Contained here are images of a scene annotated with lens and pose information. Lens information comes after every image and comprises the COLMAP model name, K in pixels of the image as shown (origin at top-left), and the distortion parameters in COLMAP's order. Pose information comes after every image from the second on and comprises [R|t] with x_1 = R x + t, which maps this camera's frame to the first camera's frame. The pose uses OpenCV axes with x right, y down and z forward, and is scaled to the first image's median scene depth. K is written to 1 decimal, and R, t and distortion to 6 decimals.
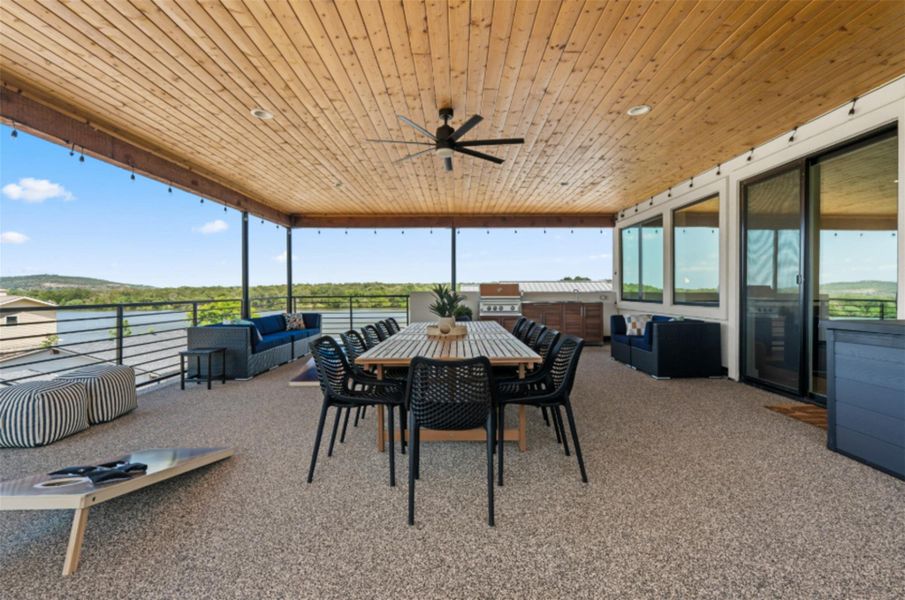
lens RADIAL K [[415.3, 0, 459.8], [0, 415.3, 296.2], [0, 0, 1]] dist [0.004324, 0.000266]
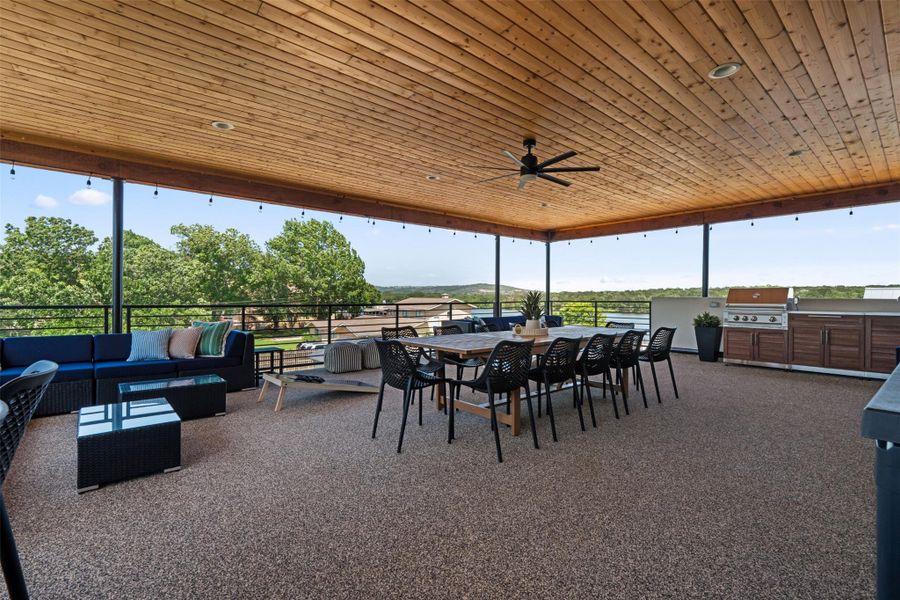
lens RADIAL K [[413.0, 0, 453.3], [0, 413.0, 298.7], [0, 0, 1]] dist [0.004324, 0.000266]
pose [[0.648392, 0.010971, -0.761228, 0.328856], [-0.014692, 0.999890, 0.001896, -0.002889], [0.761165, 0.009955, 0.648482, 0.043785]]
